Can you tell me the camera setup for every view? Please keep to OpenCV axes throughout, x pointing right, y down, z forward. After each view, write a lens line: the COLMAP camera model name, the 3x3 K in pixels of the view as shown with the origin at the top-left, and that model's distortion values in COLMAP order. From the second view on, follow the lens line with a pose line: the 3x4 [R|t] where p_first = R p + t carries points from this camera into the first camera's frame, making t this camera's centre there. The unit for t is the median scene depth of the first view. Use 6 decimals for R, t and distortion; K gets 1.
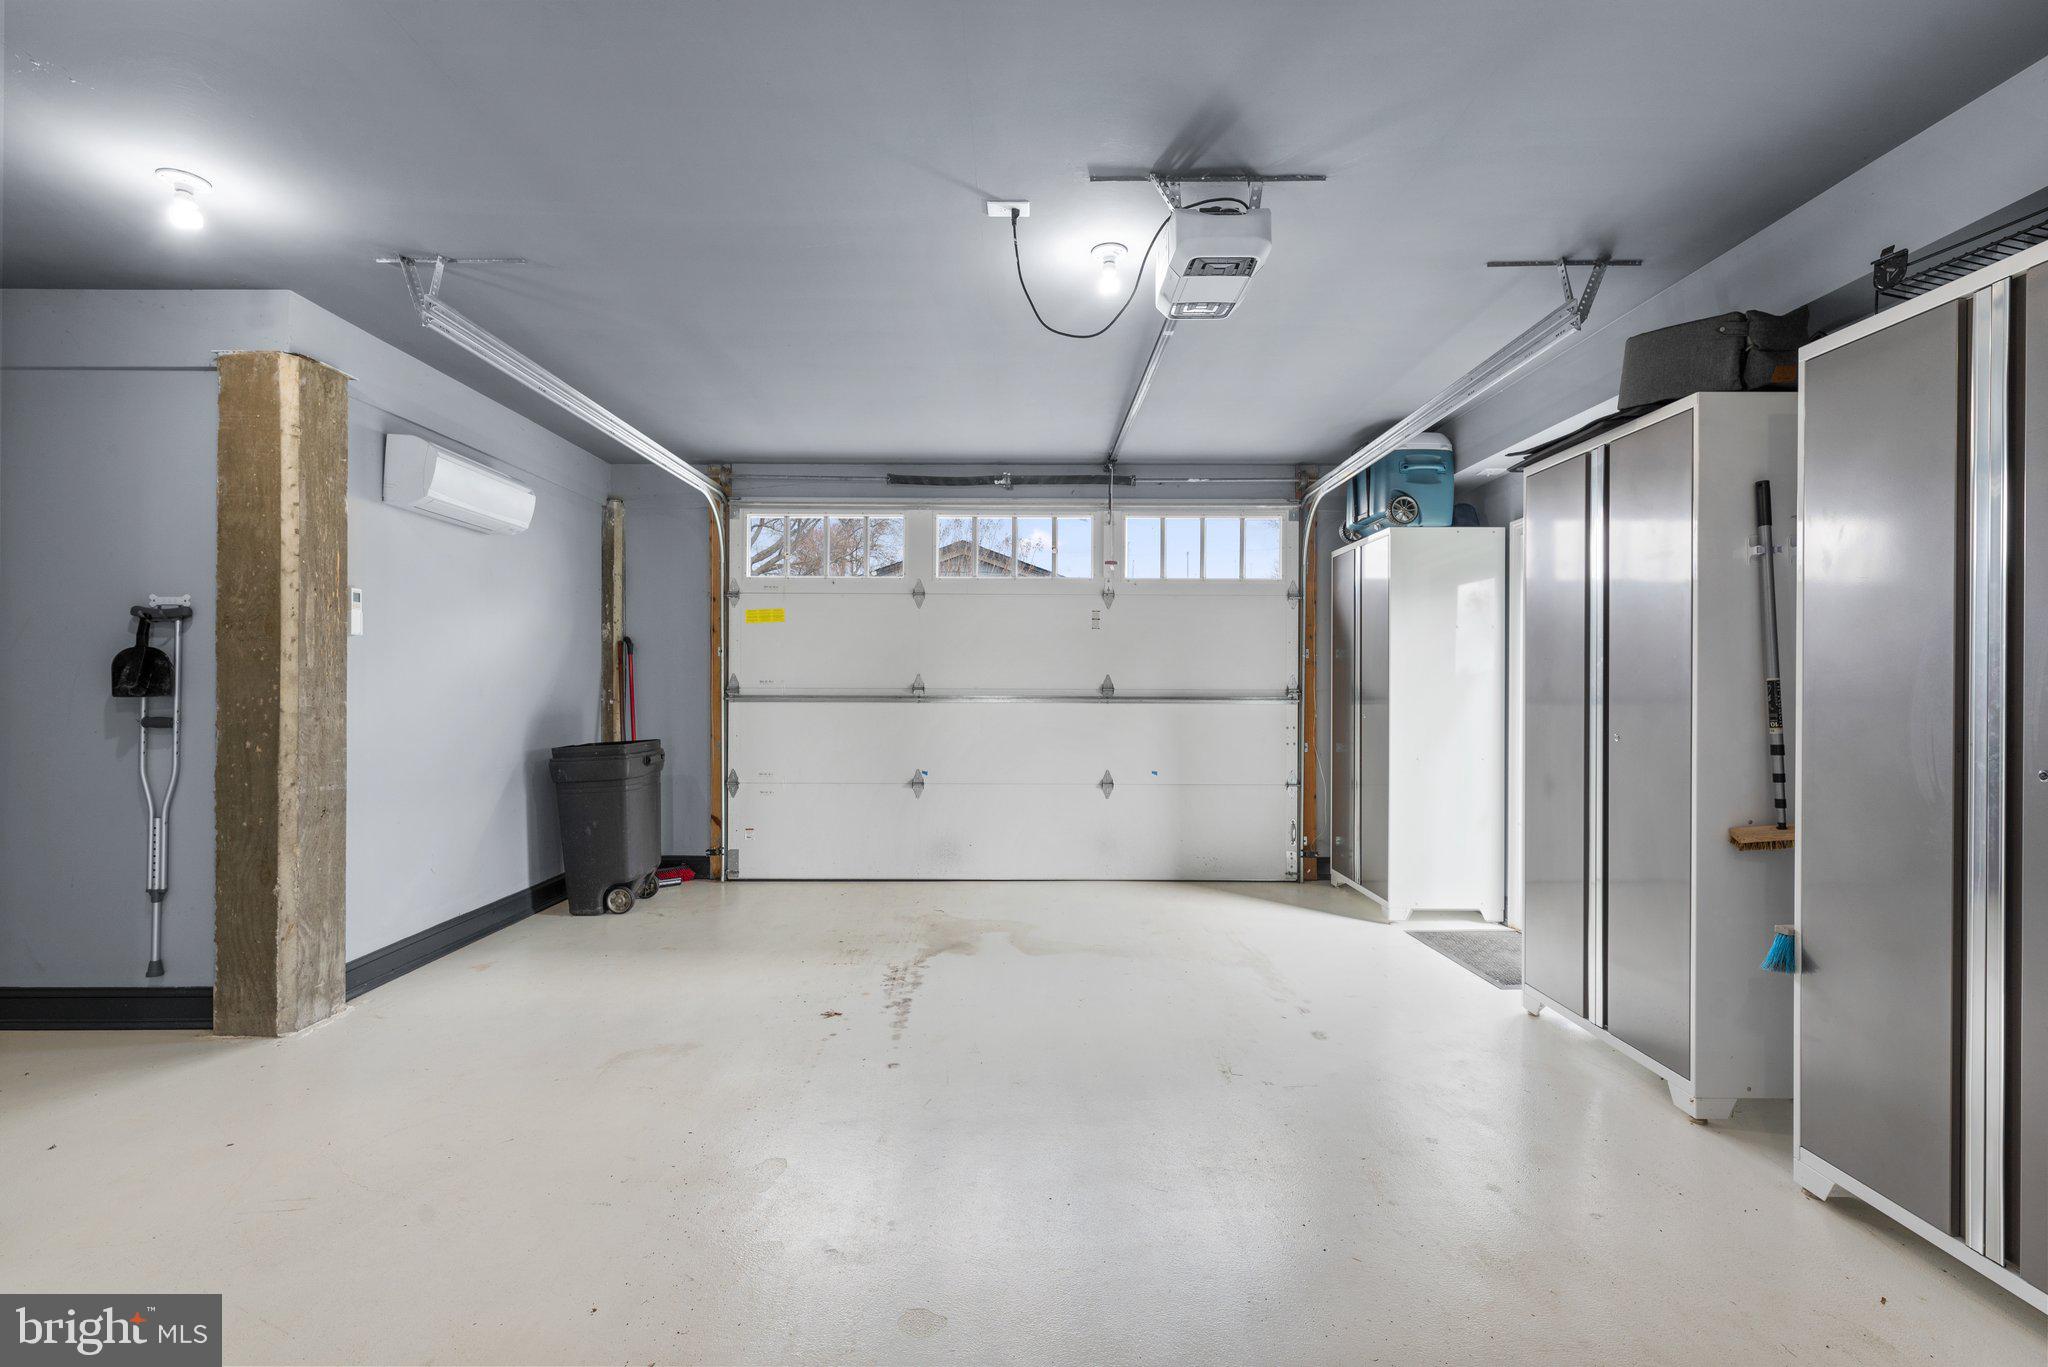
lens RADIAL K [[919.5, 0, 1027.4], [0, 919.5, 685.1], [0, 0, 1]] dist [-0.000654, -0.000256]
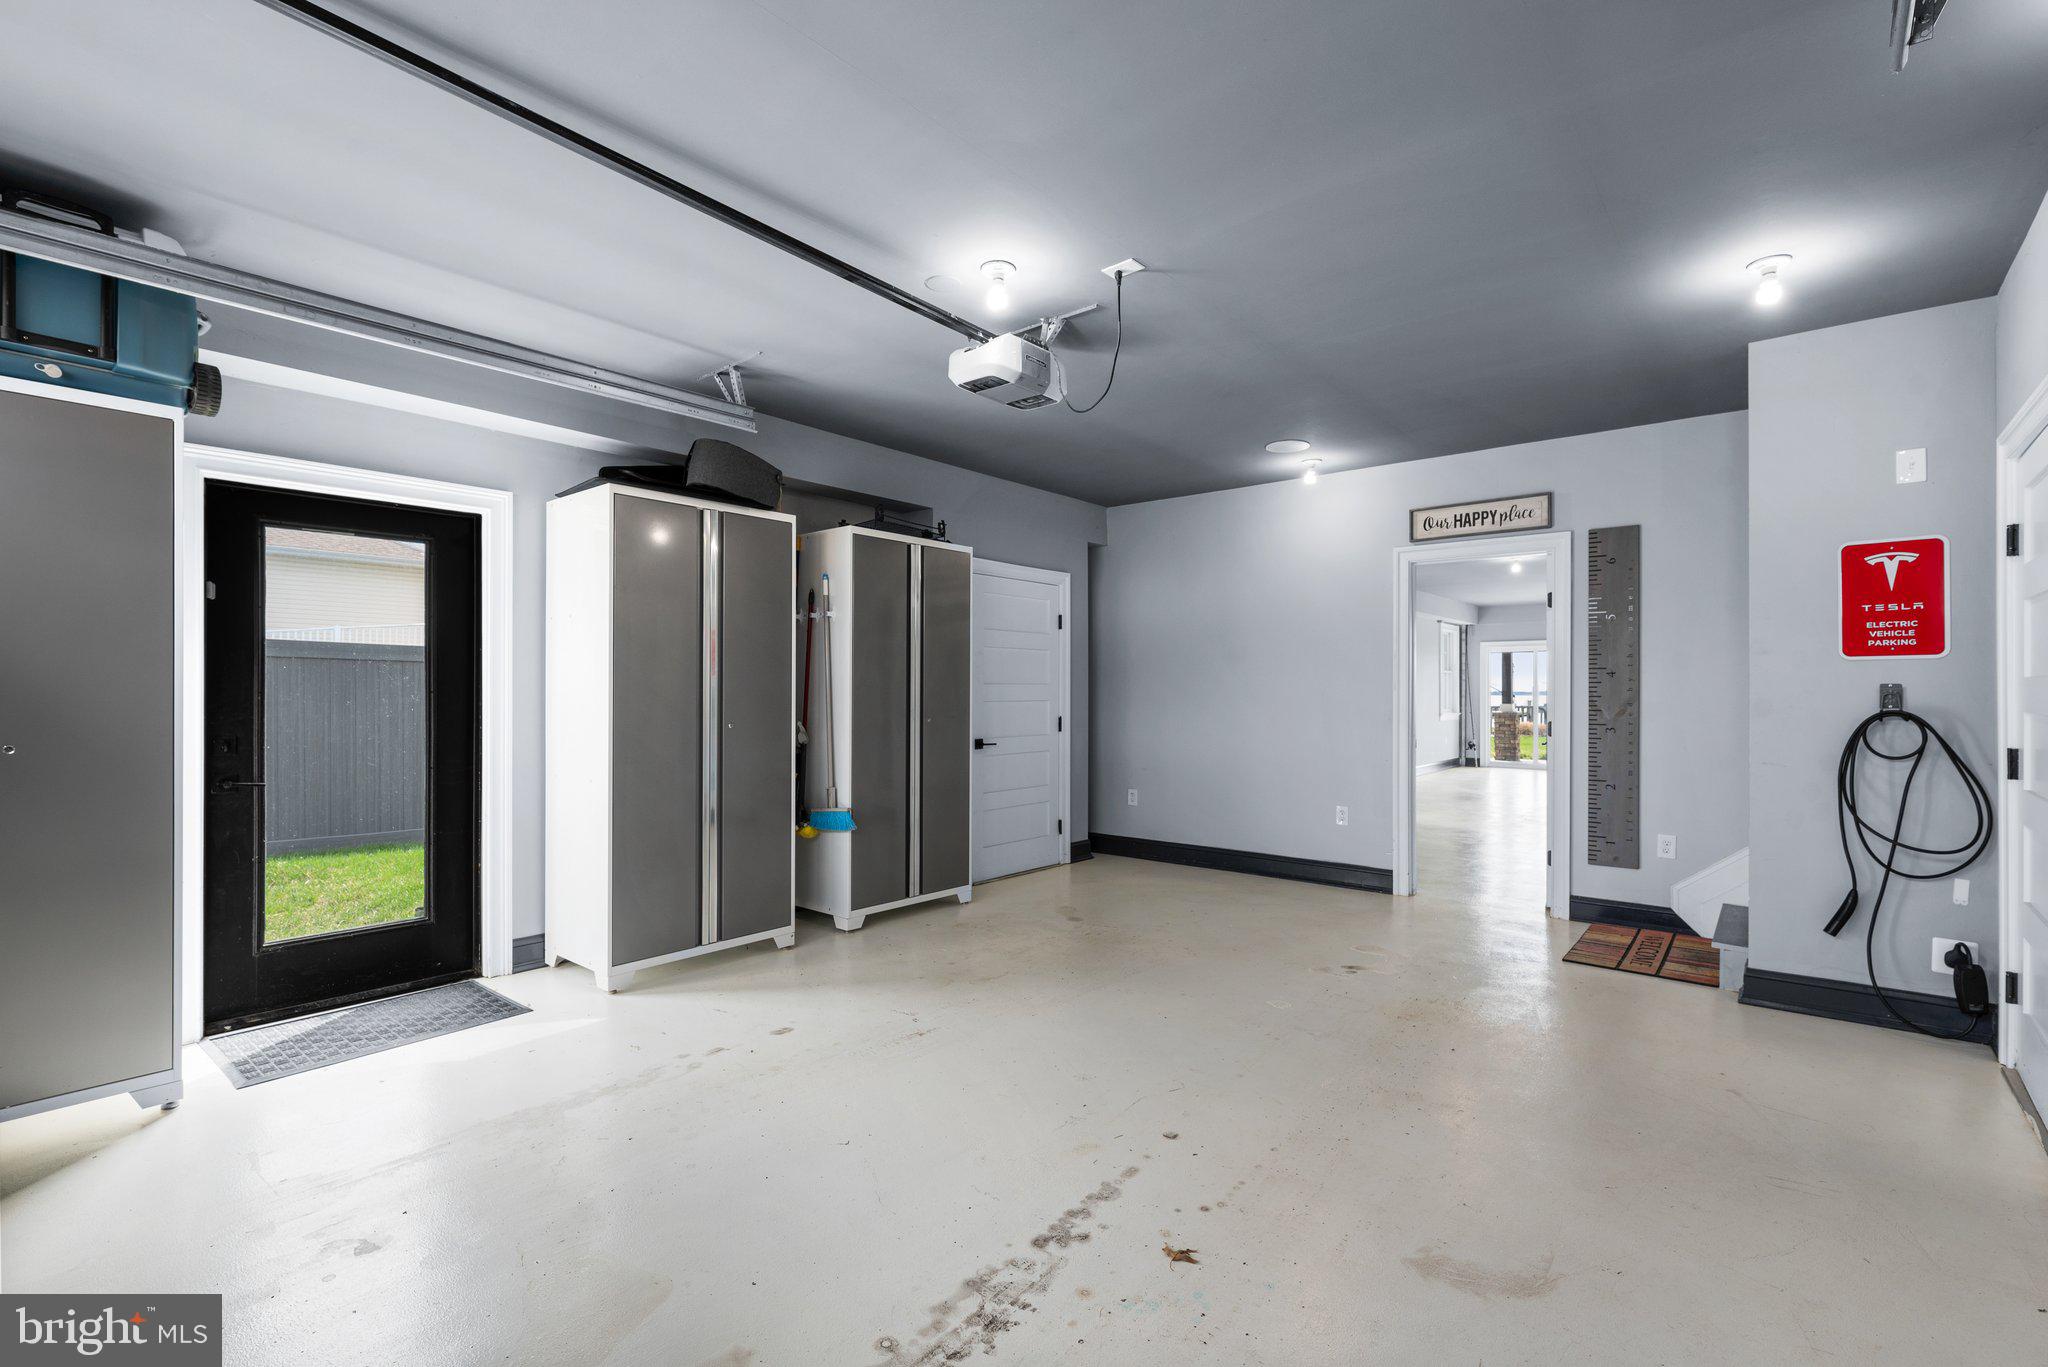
lens RADIAL K [[919.5, 0, 1028.6], [0, 919.5, 685.8], [0, 0, 1]] dist [-0.000654, -0.000256]
pose [[-0.766471, -0.001022, 0.642278, -0.501557], [-0.003447, 0.999991, -0.002523, -0.000751], [-0.642270, -0.004147, -0.766468, 1.474473]]
